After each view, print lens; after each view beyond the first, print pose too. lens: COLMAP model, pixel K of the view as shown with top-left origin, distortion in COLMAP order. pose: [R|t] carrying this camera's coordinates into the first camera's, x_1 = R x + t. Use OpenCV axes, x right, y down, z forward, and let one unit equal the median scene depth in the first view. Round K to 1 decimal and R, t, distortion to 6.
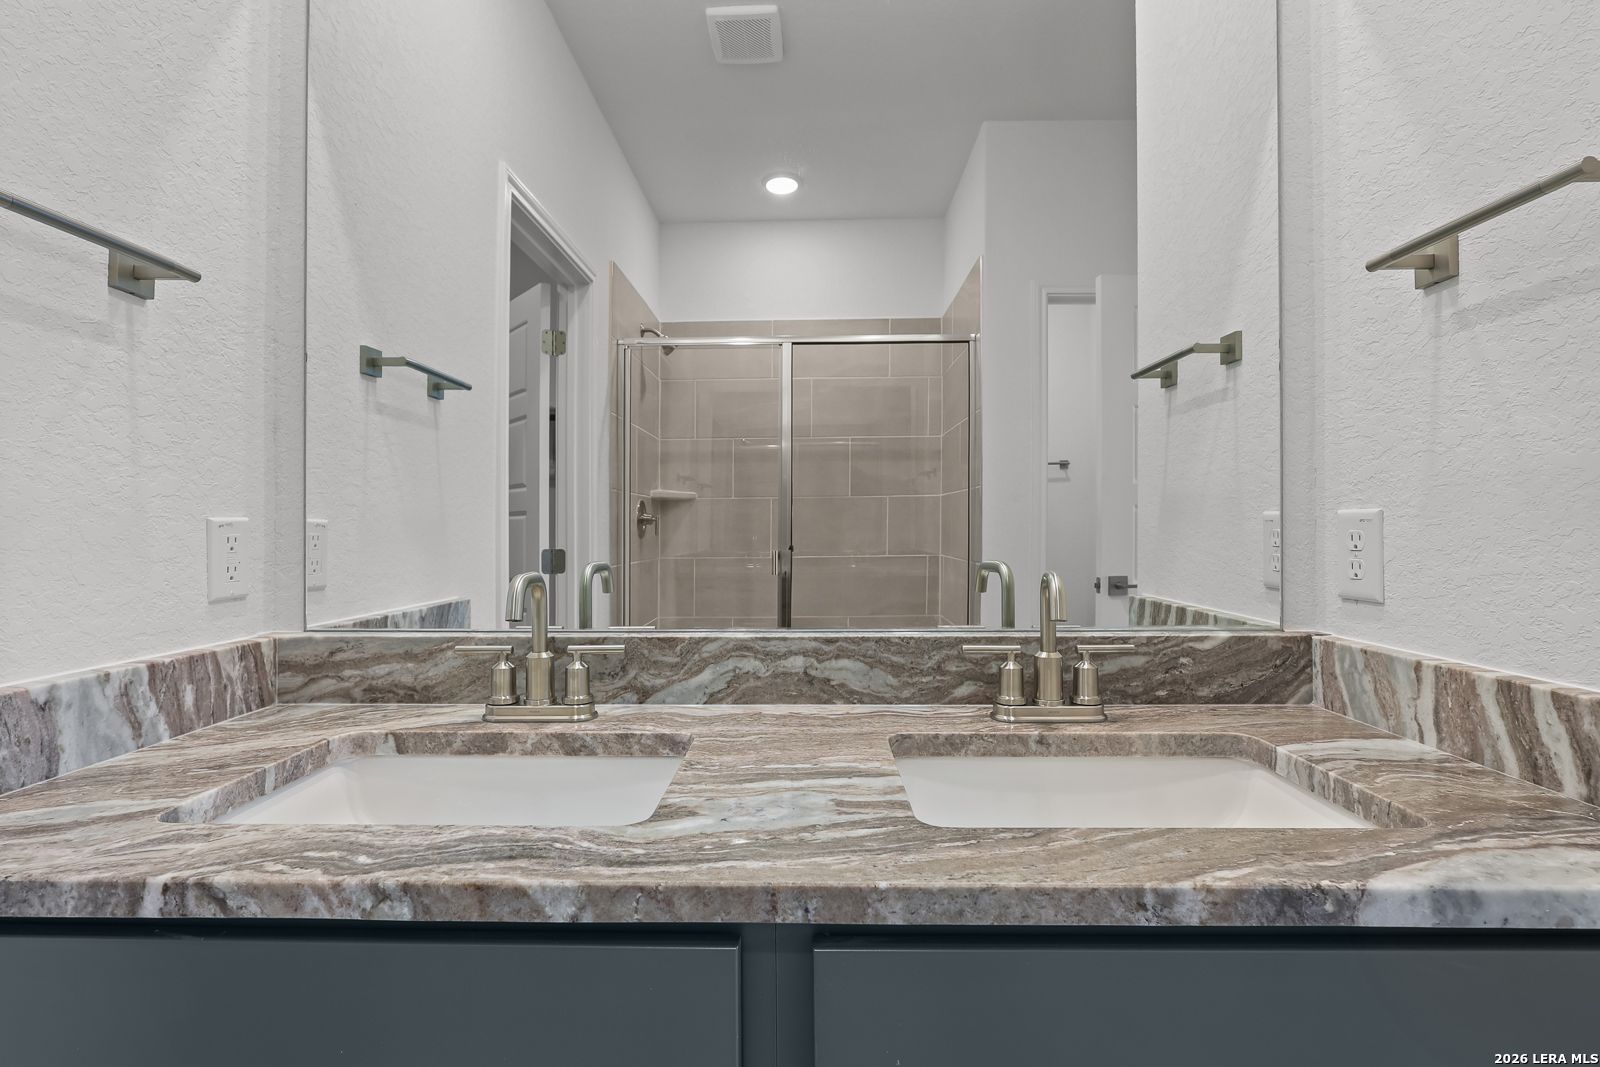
lens RADIAL K [[737.6, 0, 808.7], [0, 737.6, 520.3], [0, 0, 1]] dist [-0.007092, 0.001736]
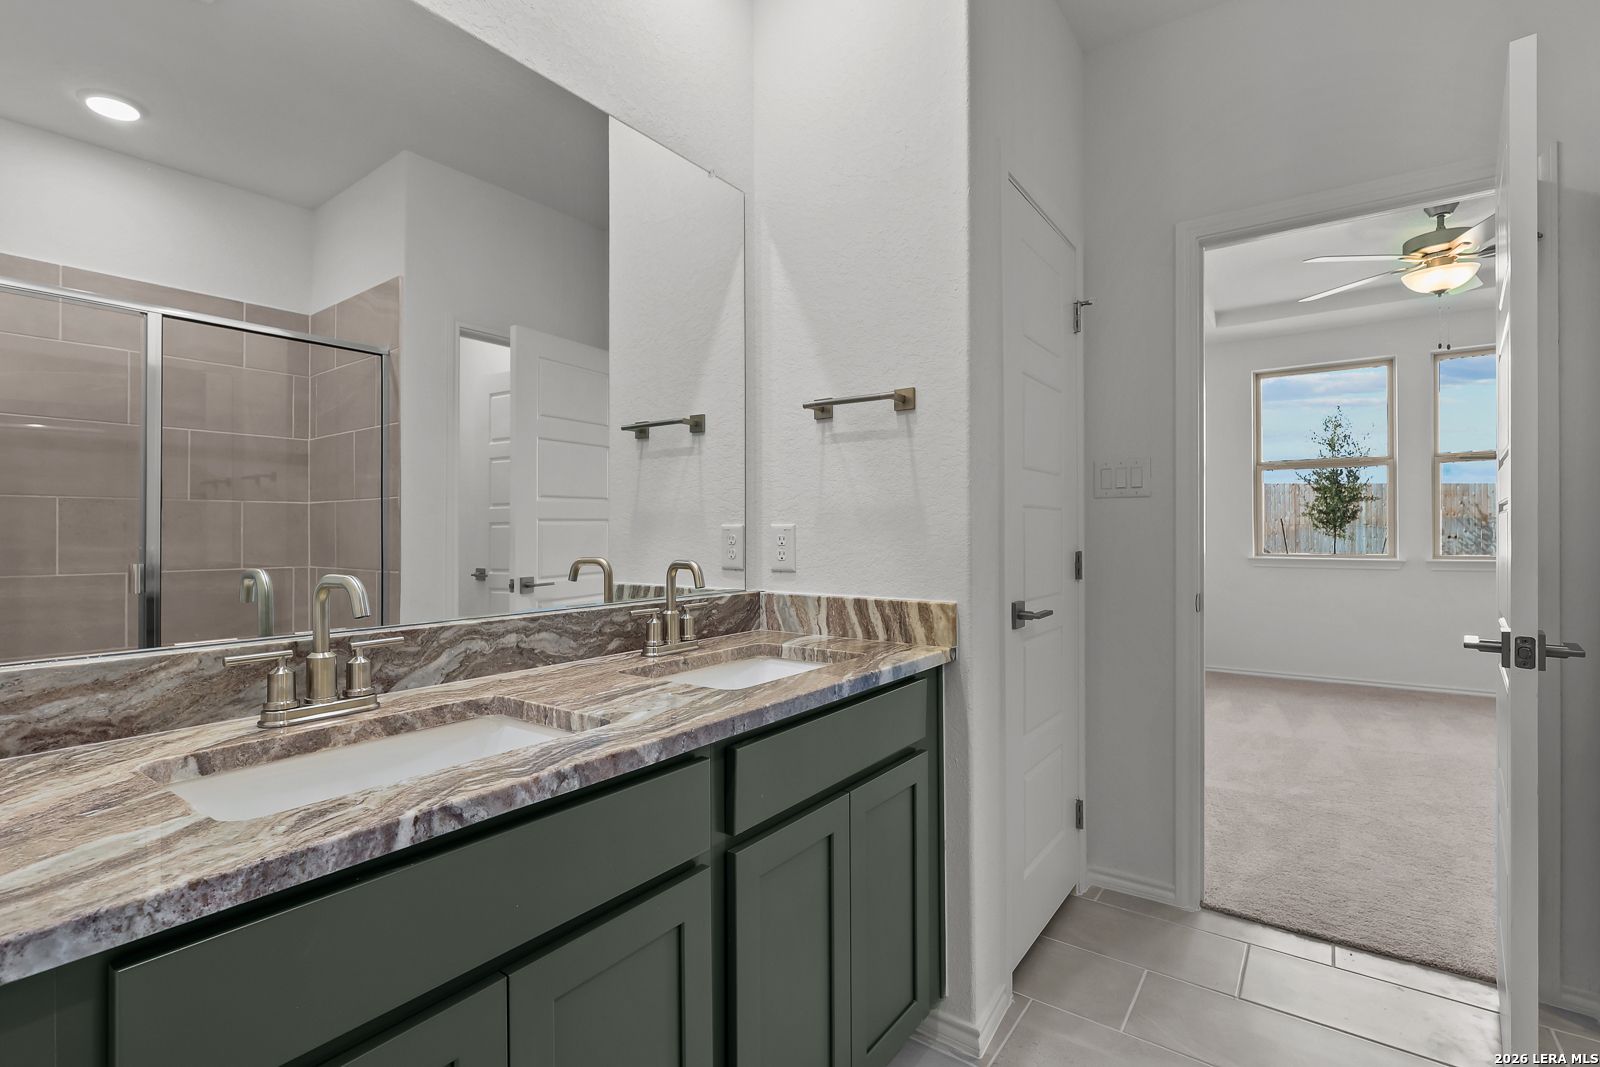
lens RADIAL K [[737.6, 0, 772.7], [0, 737.6, 521.0], [0, 0, 1]] dist [-0.007092, 0.001736]
pose [[0.586190, 0.015867, 0.810018, -0.907400], [-0.005354, 0.999862, -0.015710, 0.008007], [-0.810156, 0.004872, 0.586194, -0.128083]]
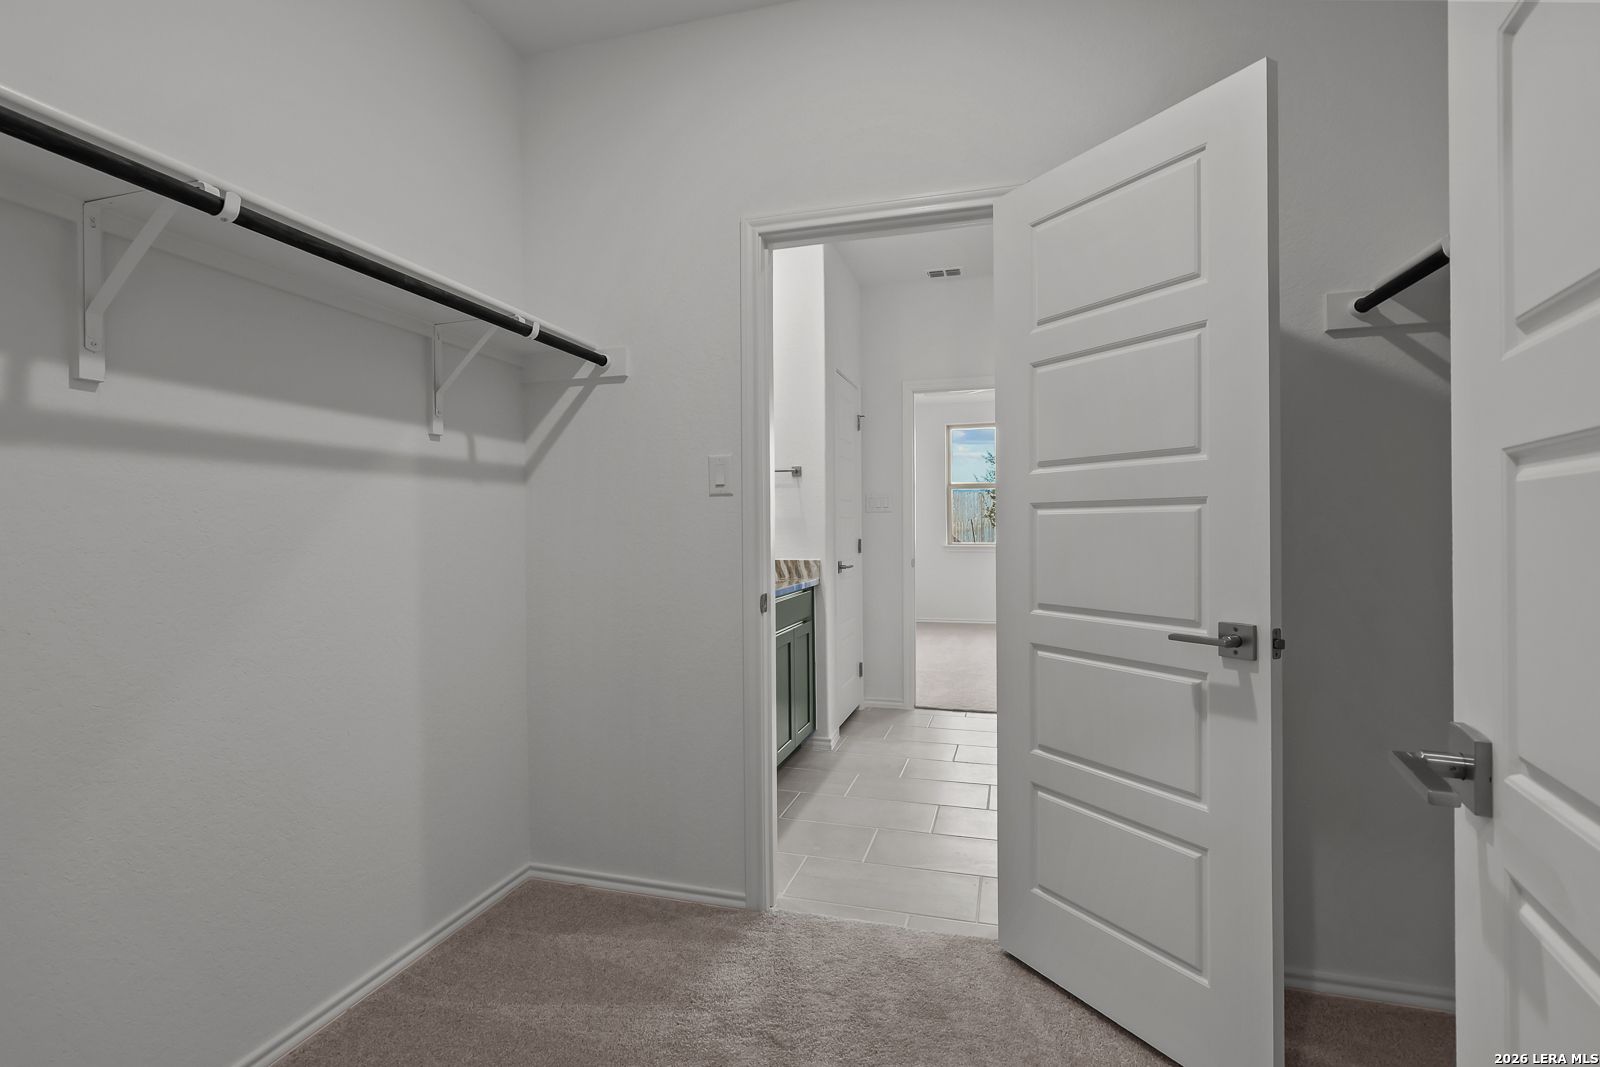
lens RADIAL K [[737.6, 0, 793.4], [0, 737.6, 528.1], [0, 0, 1]] dist [-0.007092, 0.001736]
pose [[0.265242, 0.006183, 0.964162, -3.270852], [0.004920, 0.999958, -0.007766, 0.028600], [-0.964169, 0.006804, 0.265200, -0.404067]]
